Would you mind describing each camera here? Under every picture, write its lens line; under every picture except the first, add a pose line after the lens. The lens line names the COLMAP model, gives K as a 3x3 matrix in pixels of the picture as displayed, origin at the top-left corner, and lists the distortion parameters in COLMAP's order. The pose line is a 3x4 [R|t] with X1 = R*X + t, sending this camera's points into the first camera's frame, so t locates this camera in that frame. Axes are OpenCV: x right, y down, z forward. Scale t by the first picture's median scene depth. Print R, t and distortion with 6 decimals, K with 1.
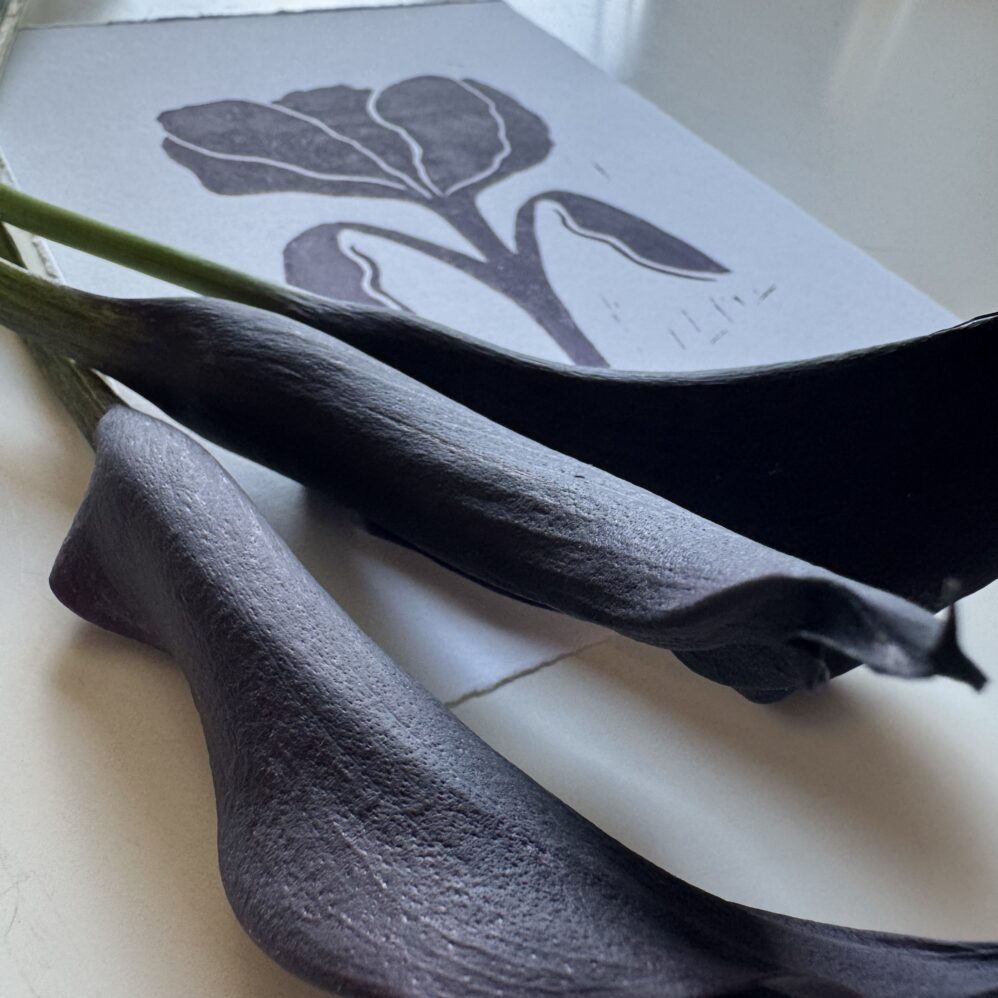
lens RADIAL K [[1025.0, 0, 499.7], [0, 1025.0, 422.0], [0, 0, 1]] dist [0.002531, -0.009134]
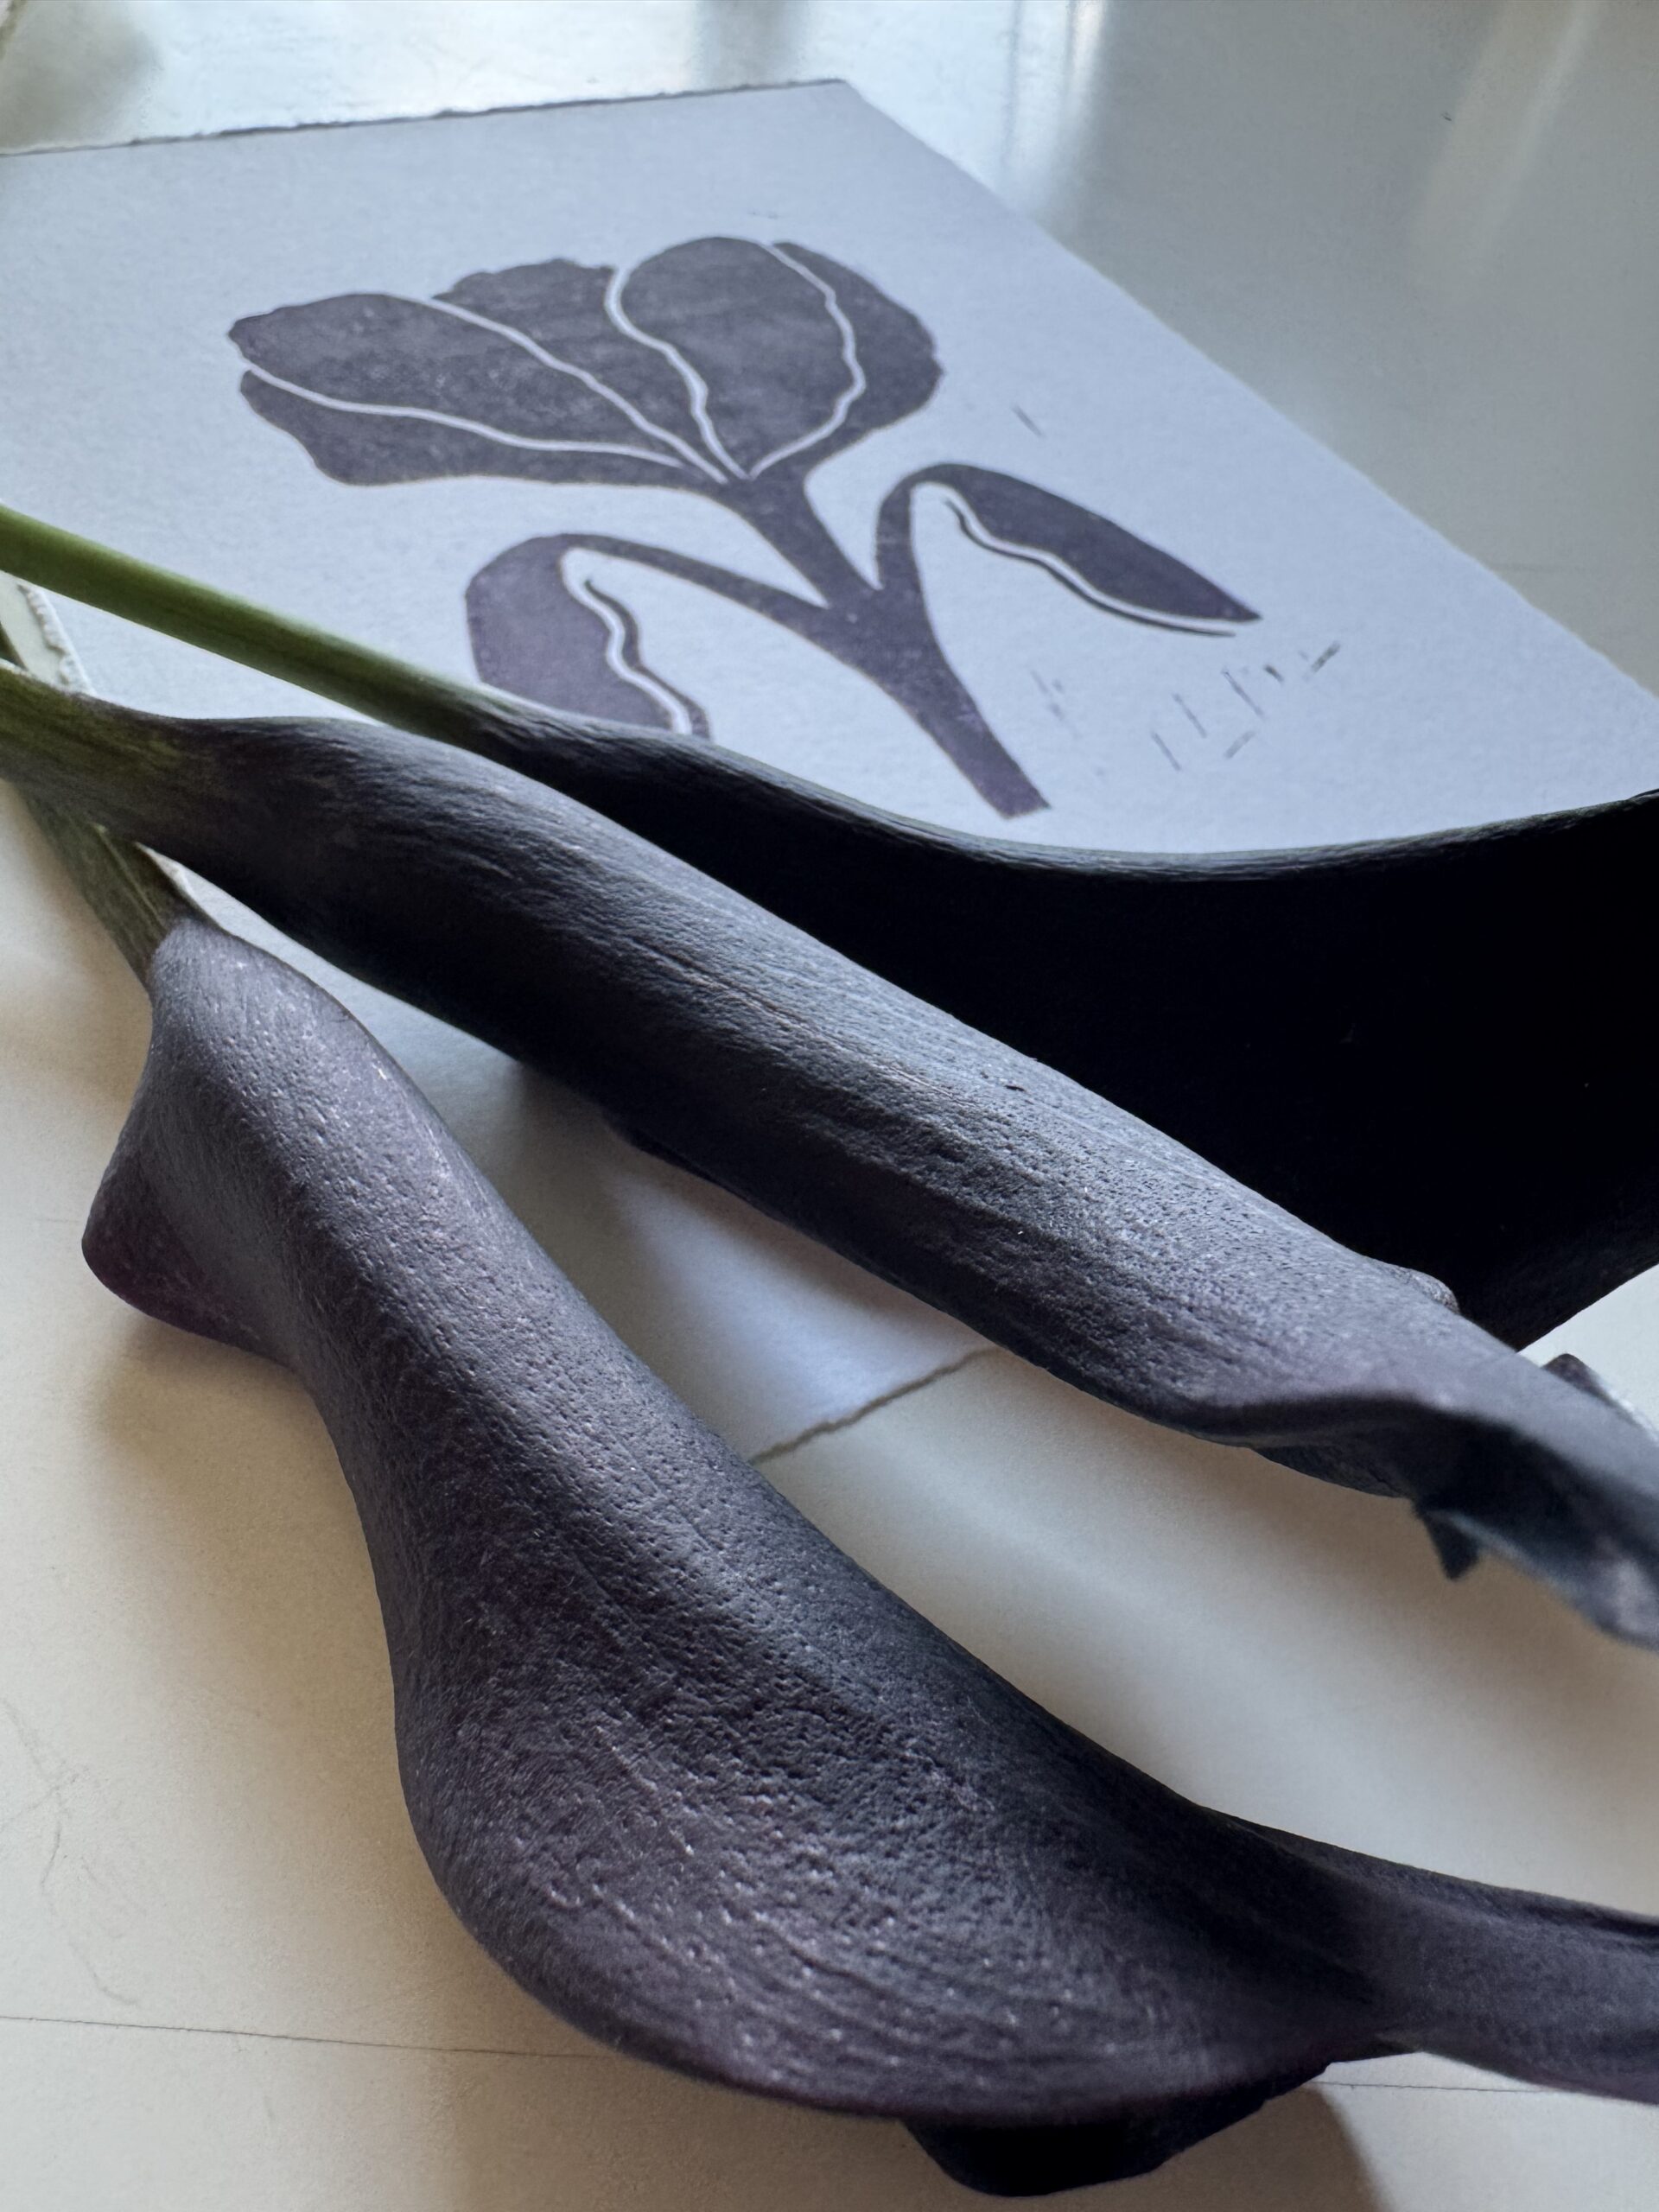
lens RADIAL K [[1731.9, 0, 820.1], [0, 1731.9, 1005.0], [0, 0, 1]] dist [-0.006718, 0.001491]
pose [[0.999990, -0.001530, -0.004125, -0.025182], [0.002024, 0.992451, 0.122629, -0.108813], [0.003906, -0.122636, 0.992444, 0.064754]]
